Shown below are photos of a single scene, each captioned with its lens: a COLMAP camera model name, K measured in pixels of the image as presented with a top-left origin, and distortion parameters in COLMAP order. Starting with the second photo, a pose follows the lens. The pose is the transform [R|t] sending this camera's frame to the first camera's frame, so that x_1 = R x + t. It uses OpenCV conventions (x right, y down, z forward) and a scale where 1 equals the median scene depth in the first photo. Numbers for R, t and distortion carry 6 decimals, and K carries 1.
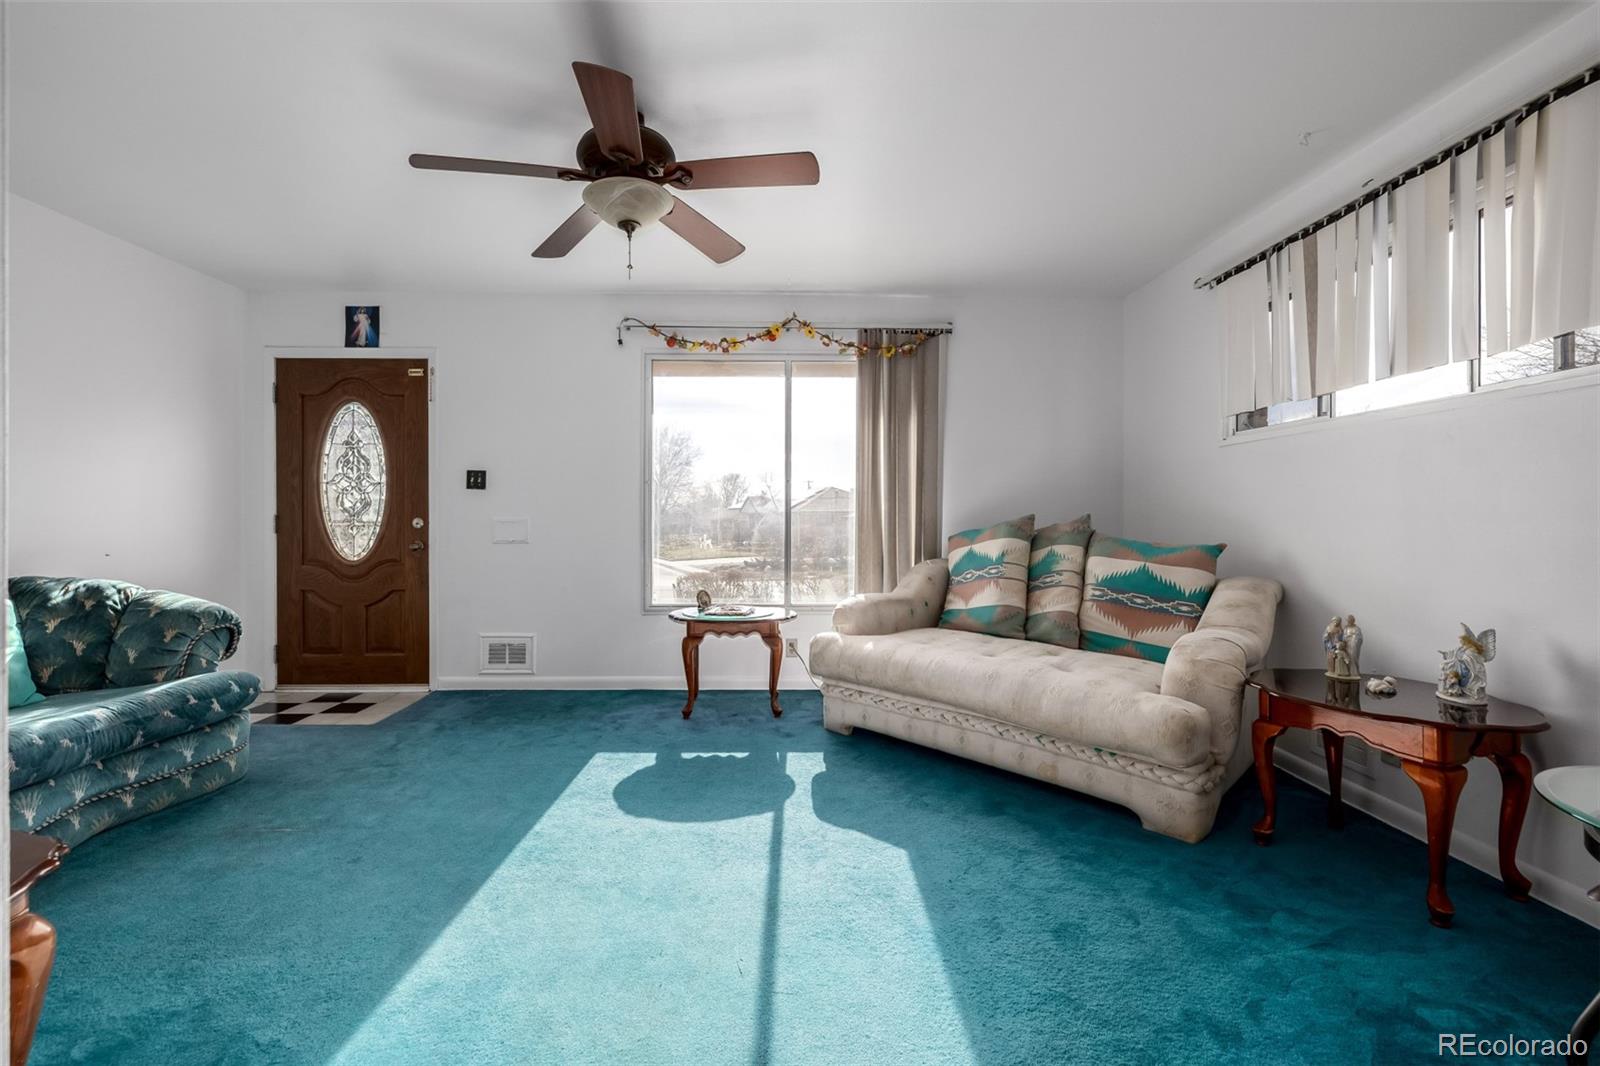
lens RADIAL K [[676.6, 0, 796.0], [0, 676.6, 530.9], [0, 0, 1]] dist [-0.000724, 0.001053]
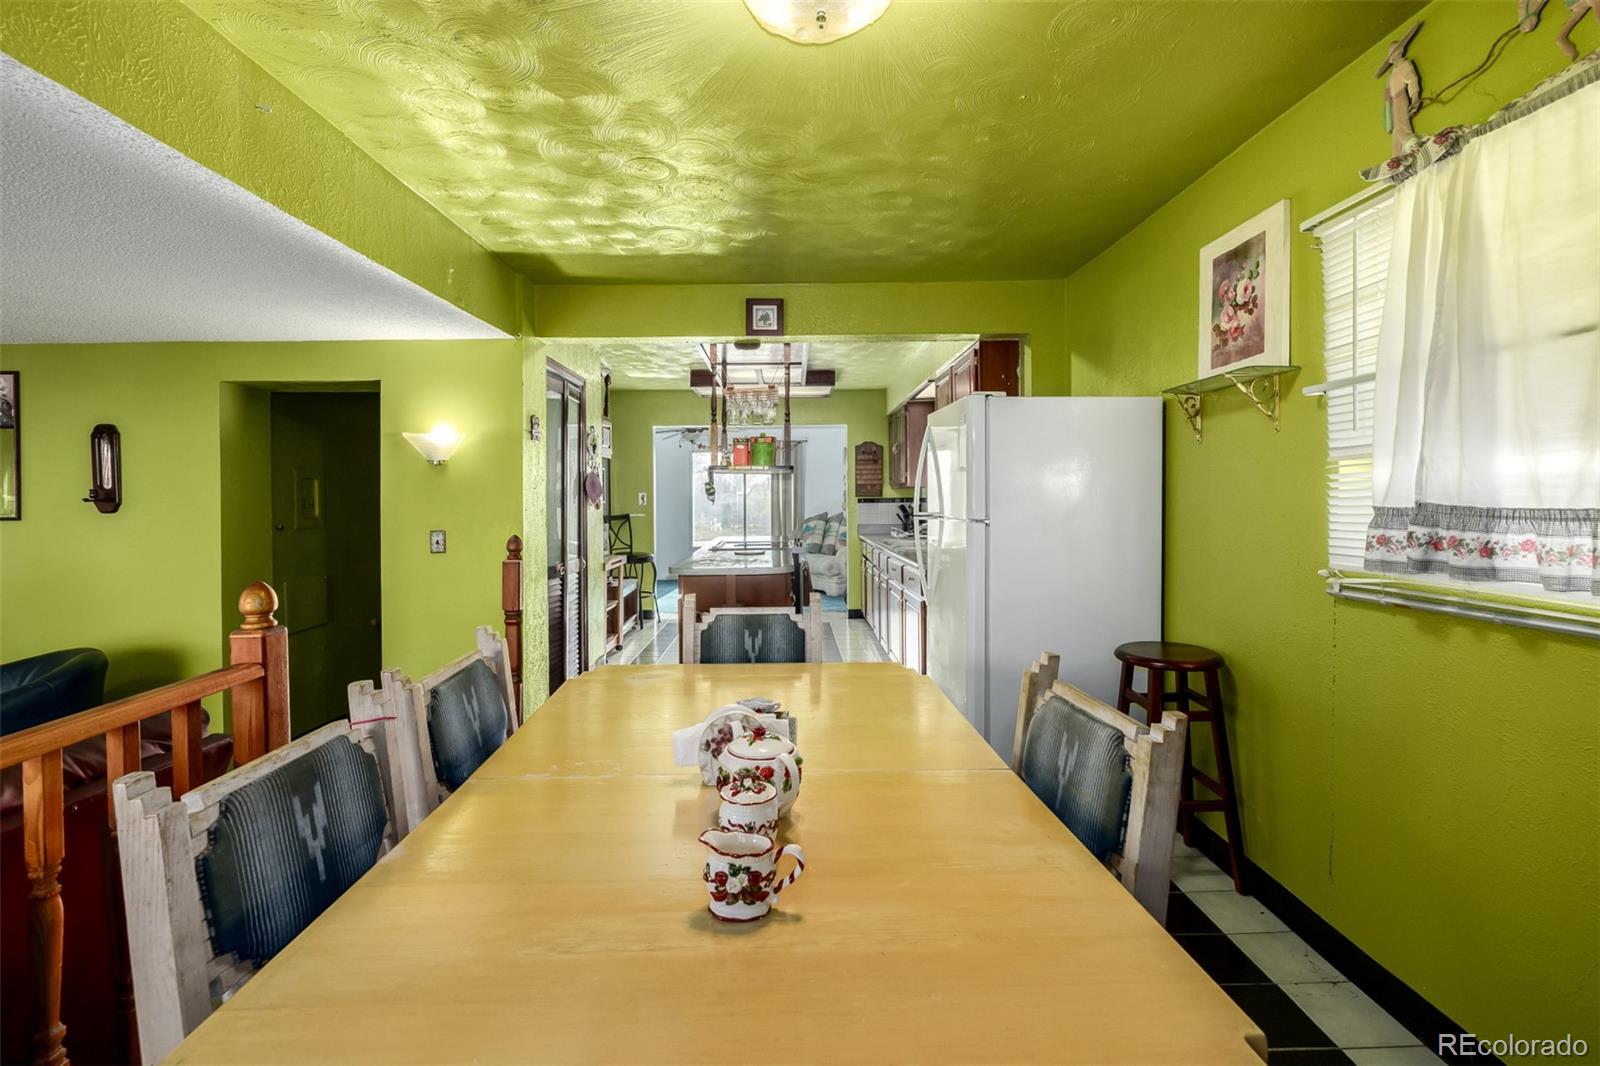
lens RADIAL K [[676.6, 0, 789.0], [0, 676.6, 504.8], [0, 0, 1]] dist [-0.000724, 0.001053]
pose [[0.999603, -0.009187, -0.026619, 0.265521], [0.008831, 0.999871, -0.013441, -0.015618], [0.026739, 0.013201, 0.999555, -1.861010]]
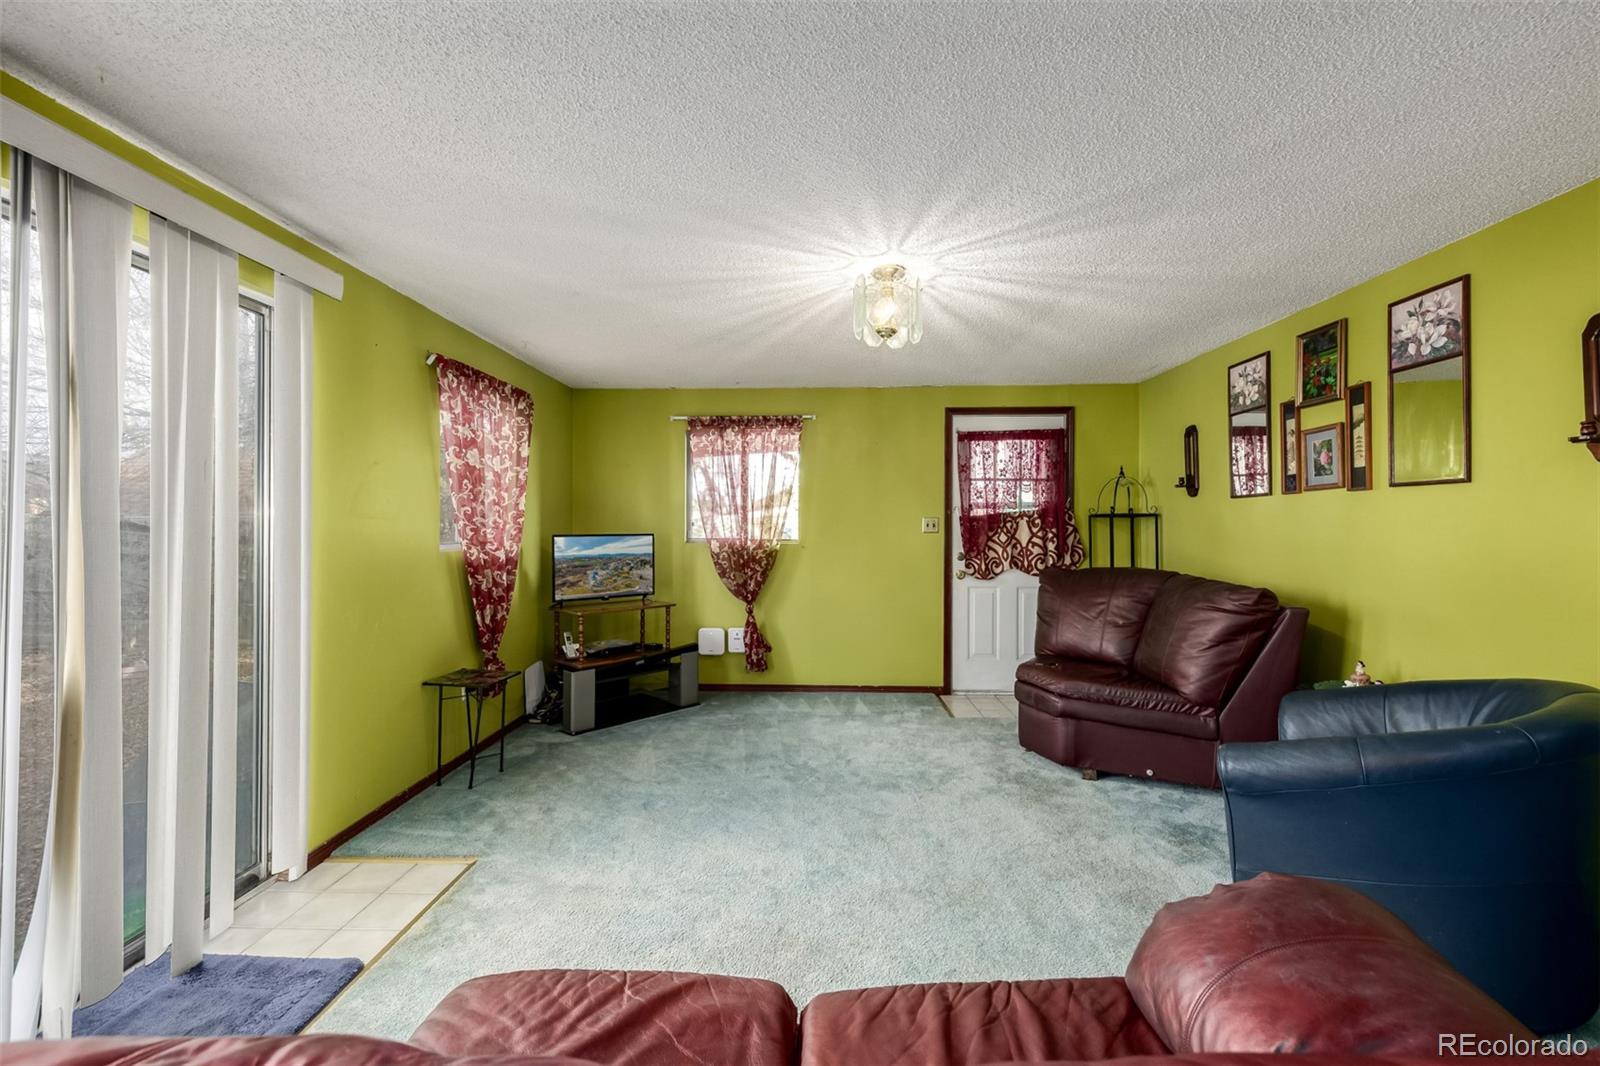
lens RADIAL K [[676.6, 0, 788.7], [0, 676.6, 520.2], [0, 0, 1]] dist [-0.000724, 0.001053]
pose [[-0.070508, -0.013325, -0.997422, -0.115799], [-0.022807, 0.999671, -0.011742, 0.045386], [0.997250, 0.021920, -0.070789, -1.570631]]
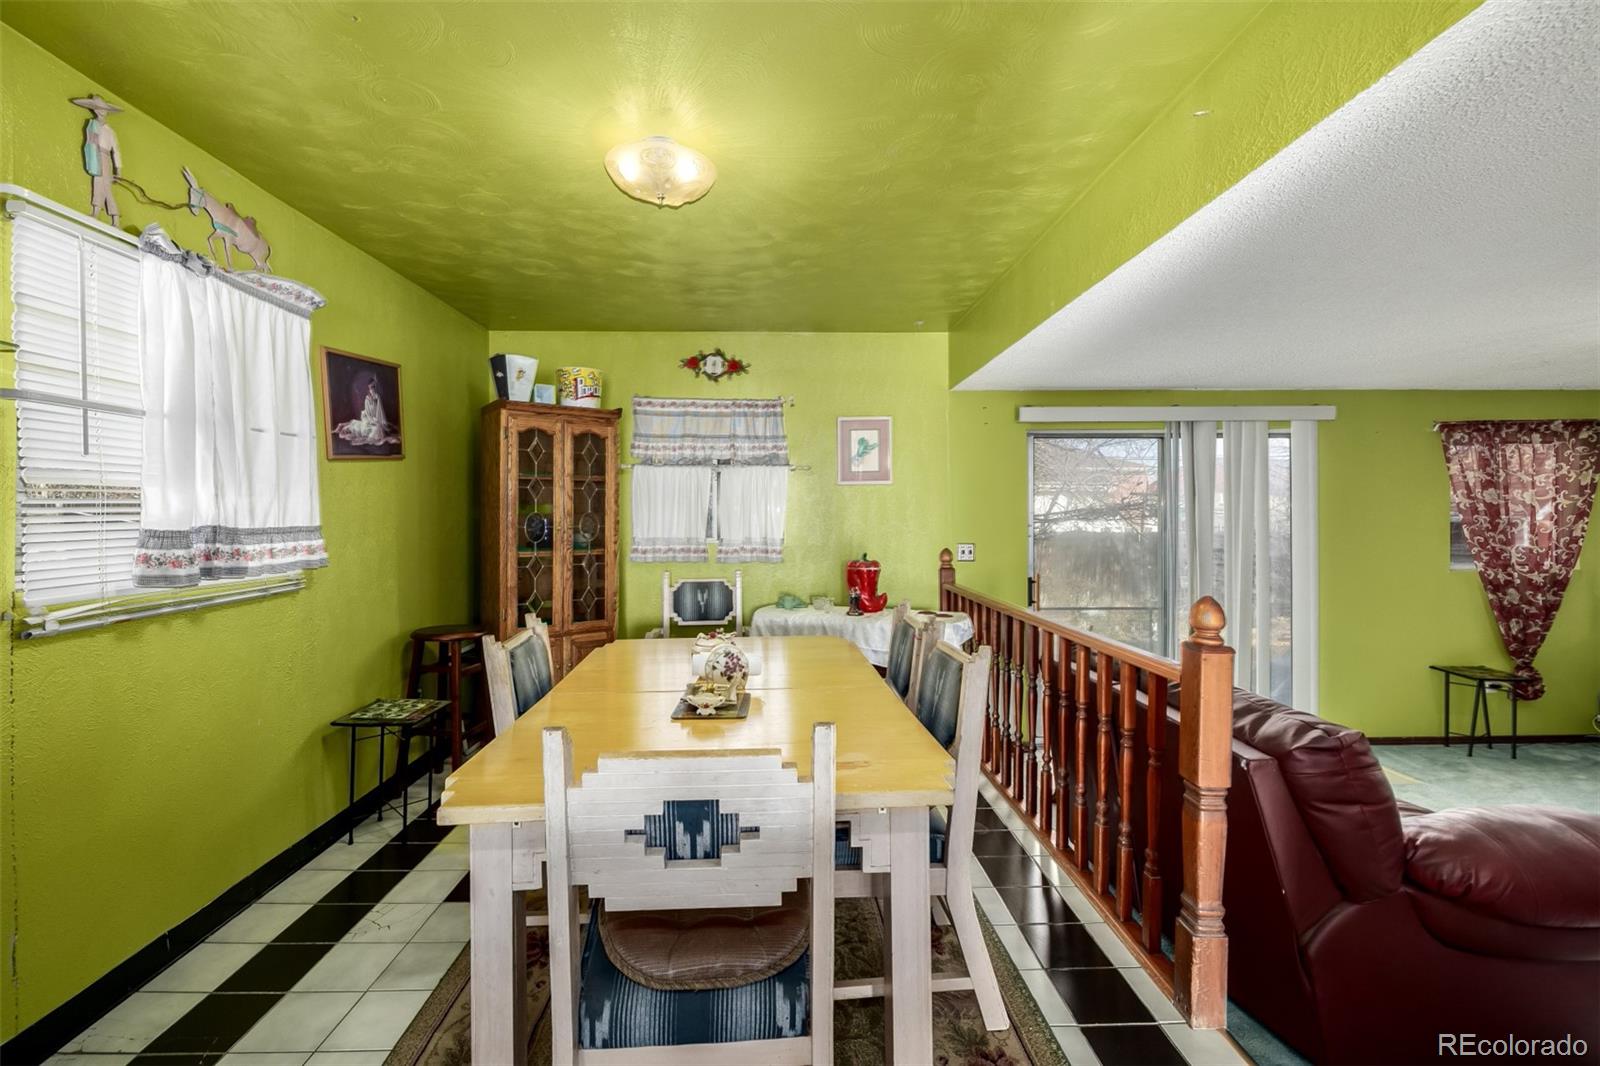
lens RADIAL K [[676.6, 0, 793.9], [0, 676.6, 520.6], [0, 0, 1]] dist [-0.000724, 0.001053]
pose [[-0.999997, 0.000363, 0.002395, 0.163871], [0.000441, 0.999469, 0.032595, -0.041105], [-0.002382, 0.032596, -0.999466, -0.903688]]
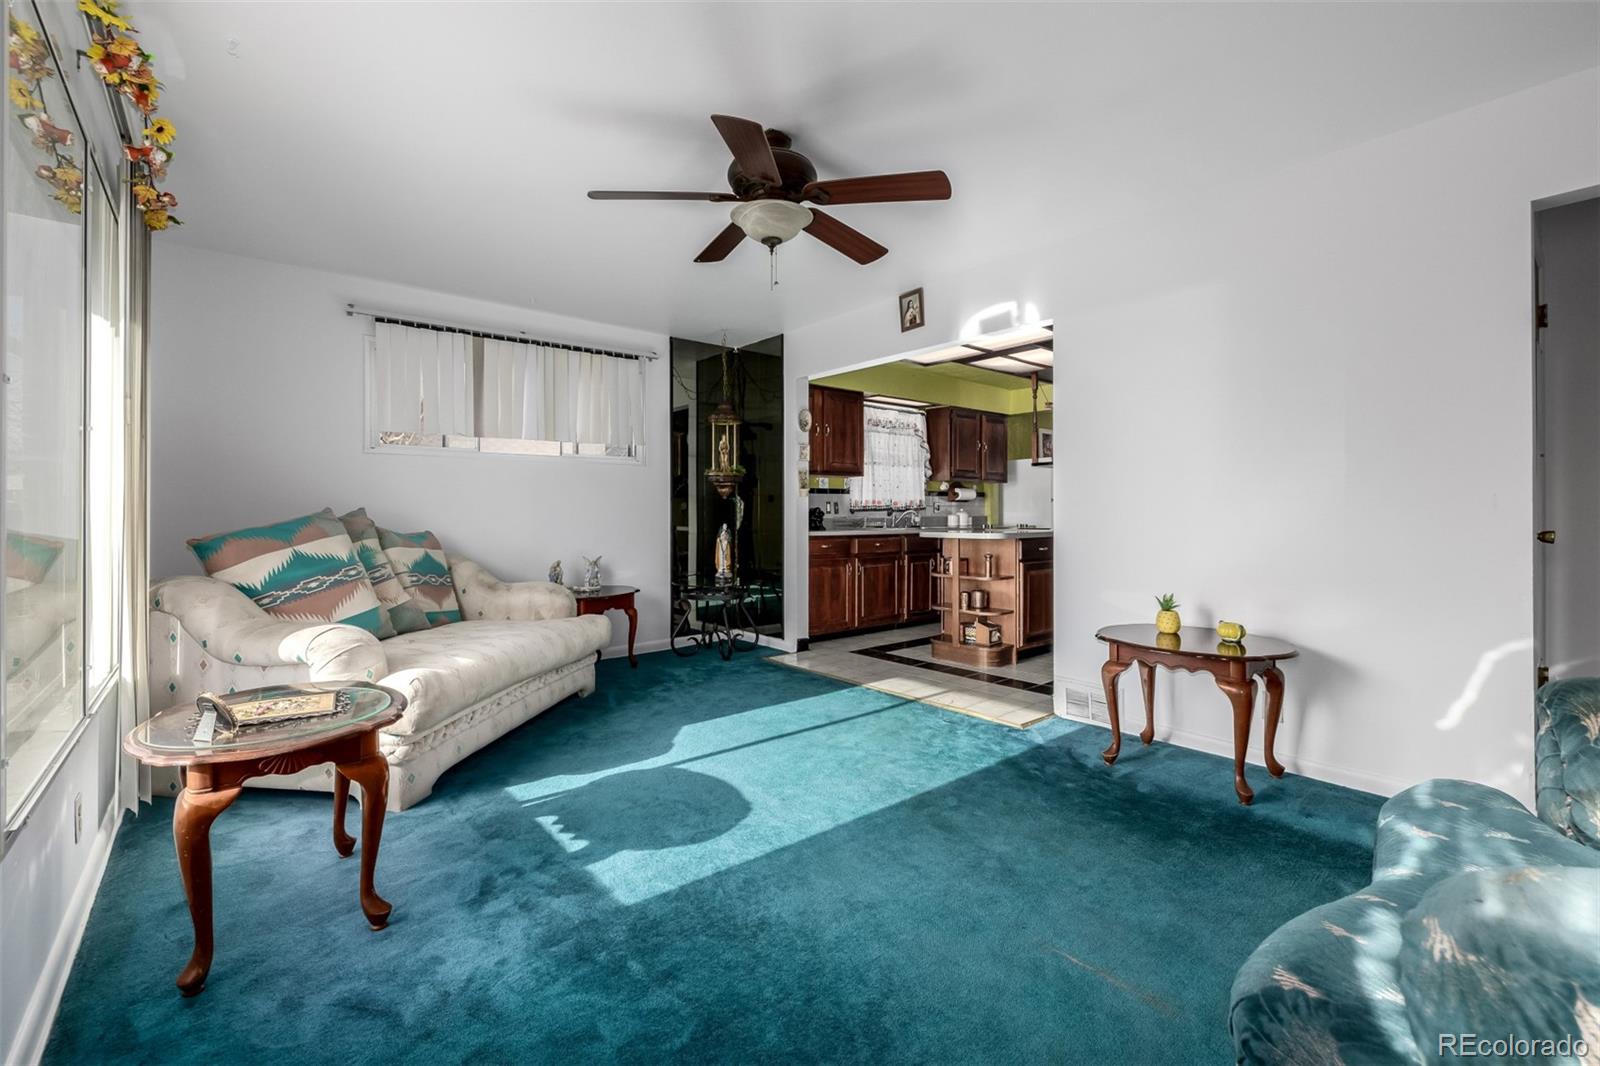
lens RADIAL K [[676.6, 0, 788.7], [0, 676.6, 519.1], [0, 0, 1]] dist [-0.000724, 0.001053]
pose [[-0.616971, -0.003266, 0.786979, -0.718467], [0.022034, 0.999528, 0.021422, -0.015433], [-0.786677, 0.030557, -0.616608, 1.057095]]
